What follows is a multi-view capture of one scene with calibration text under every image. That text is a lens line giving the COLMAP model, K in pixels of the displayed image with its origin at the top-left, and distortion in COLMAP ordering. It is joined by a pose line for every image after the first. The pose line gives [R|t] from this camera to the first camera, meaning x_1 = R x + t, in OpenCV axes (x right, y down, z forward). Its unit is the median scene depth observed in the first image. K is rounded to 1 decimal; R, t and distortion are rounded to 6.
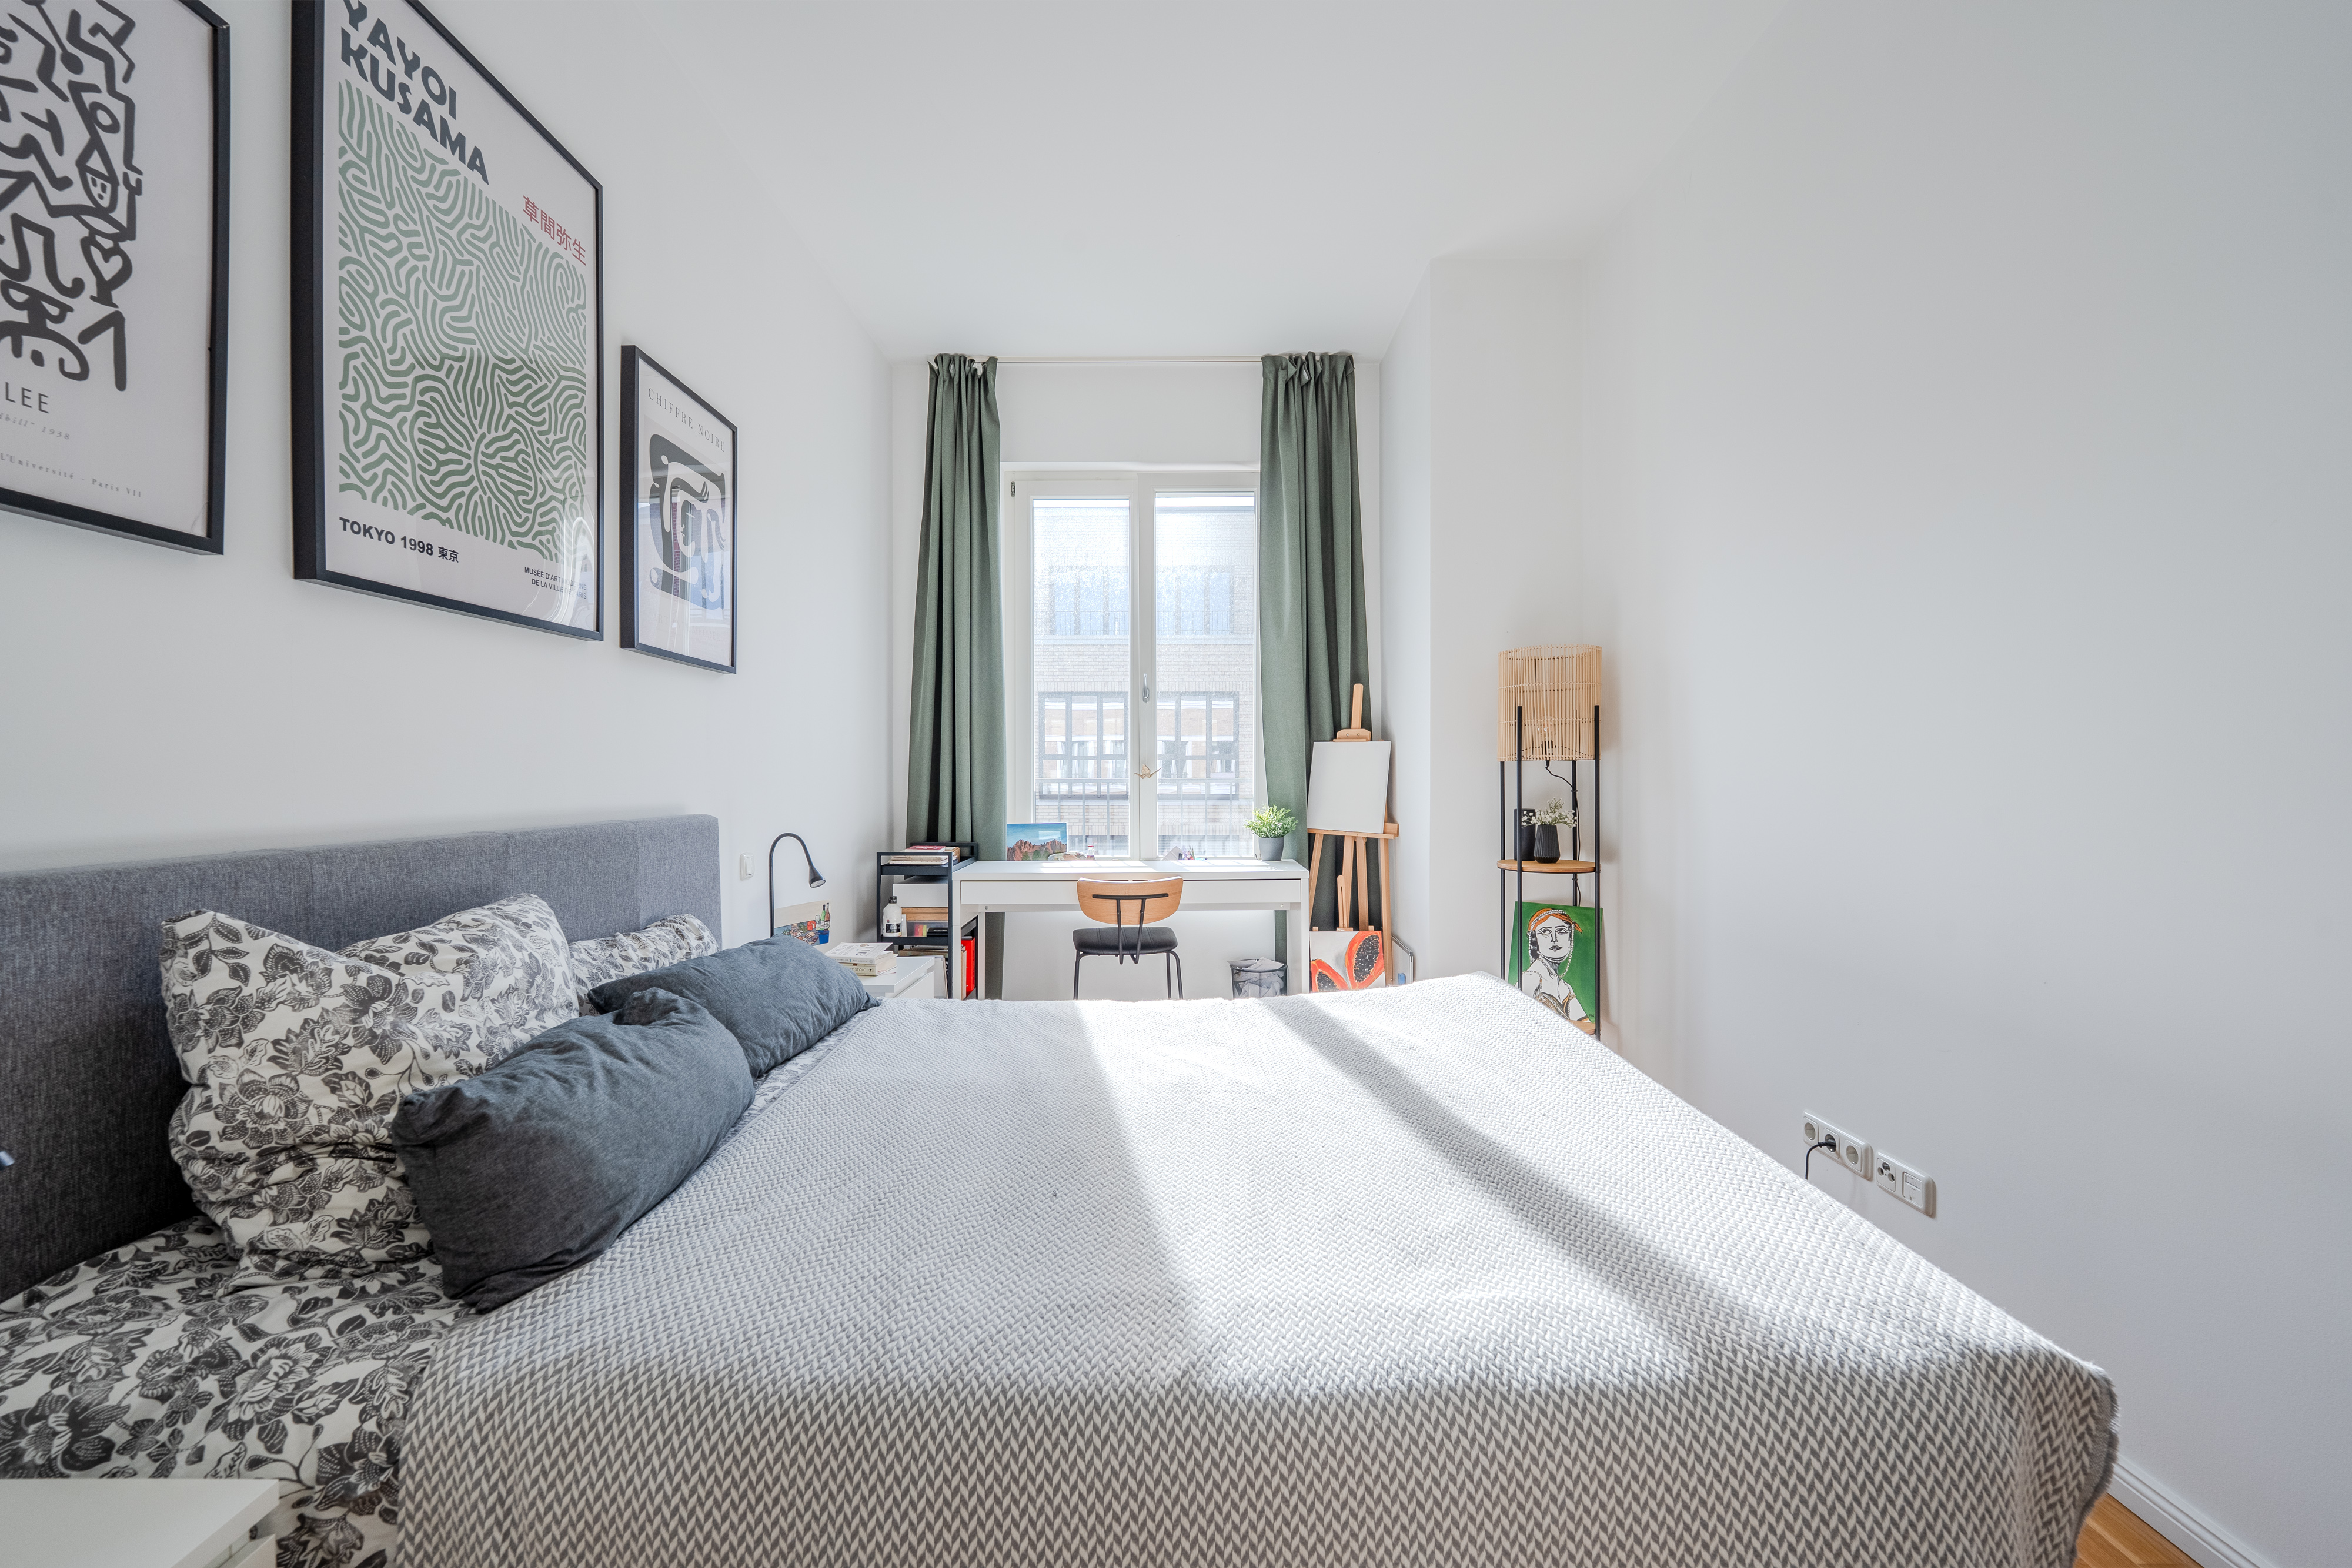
lens RADIAL K [[963.3, 0, 1180.7], [0, 963.3, 788.2], [0, 0, 1]] dist [-0.020690, 0.003493]
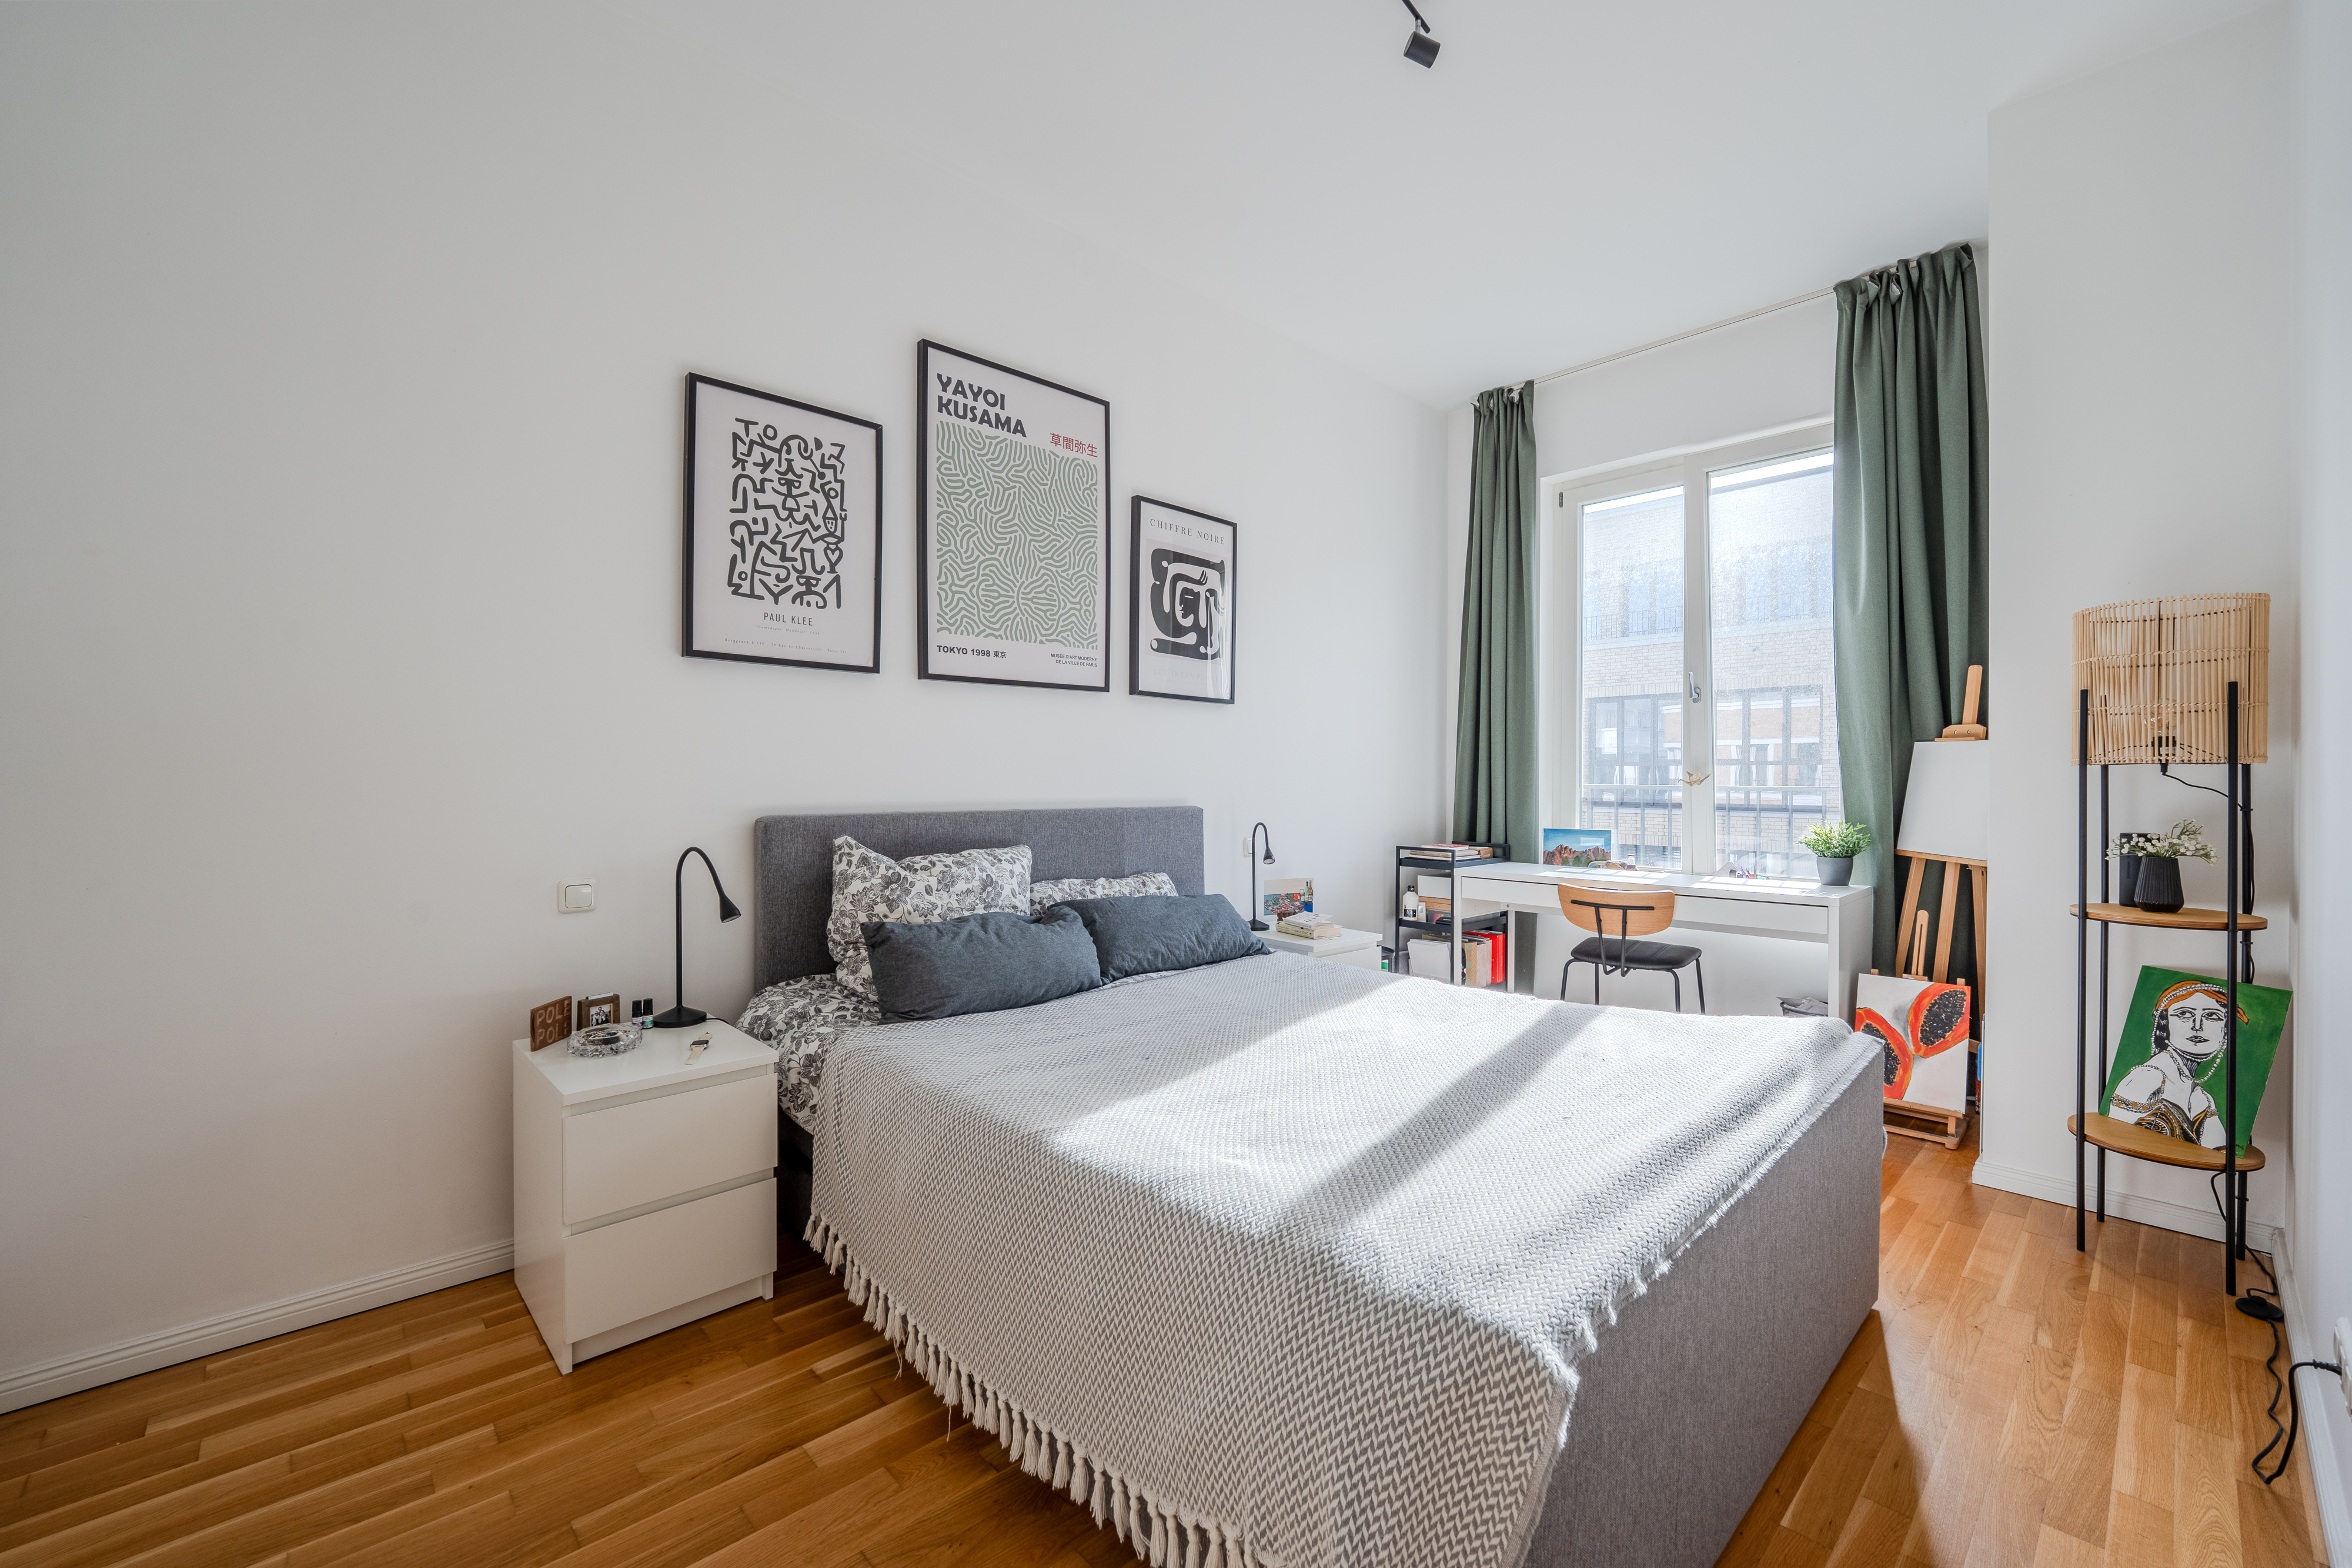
lens RADIAL K [[966.5, 0, 1164.4], [0, 966.5, 788.5], [0, 0, 1]] dist [-0.001594, -0.000445]
pose [[0.674464, 0.011870, -0.738212, 0.803672], [-0.016856, 0.999858, 0.000677, 0.001726], [0.738115, 0.011987, 0.674568, -0.000845]]
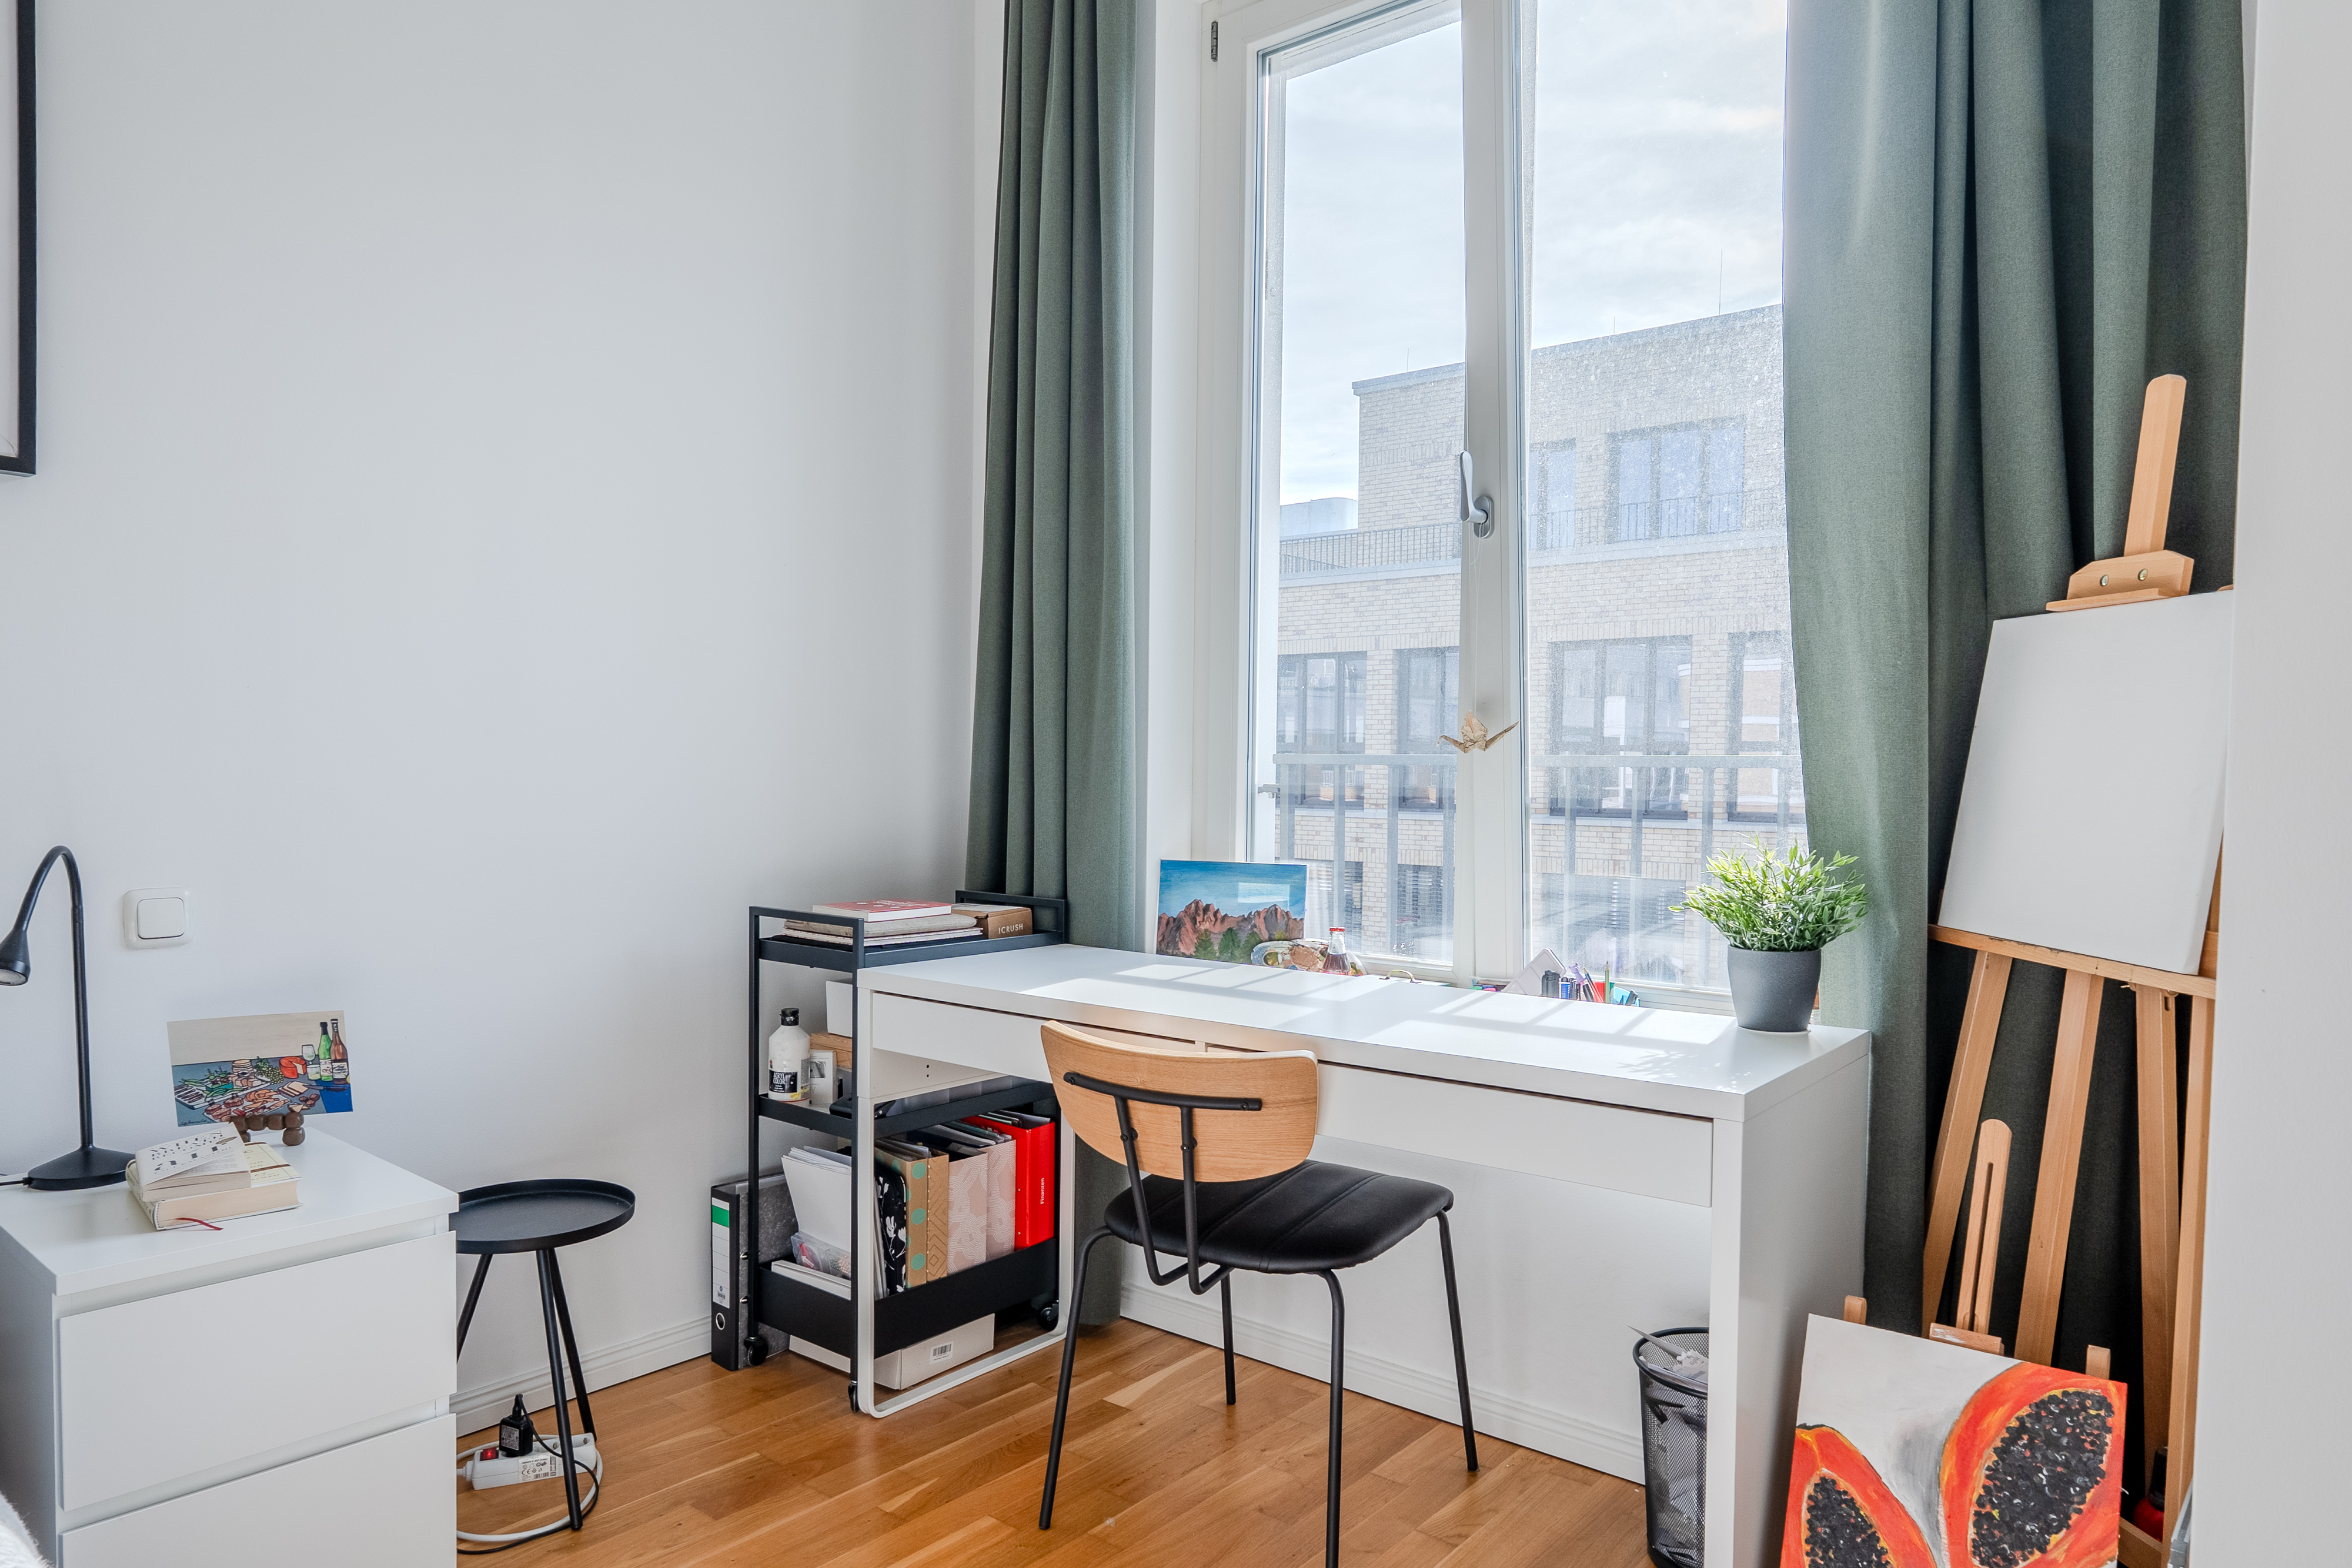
lens RADIAL K [[1474.9, 0, 1179.1], [0, 1474.9, 850.2], [0, 0, 1]] dist [0.004675, 0.000012]
pose [[0.770558, 0.043641, -0.635874, 0.597617], [-0.024493, 0.998944, 0.038878, 0.021161], [0.636899, -0.014384, 0.770813, 1.350521]]
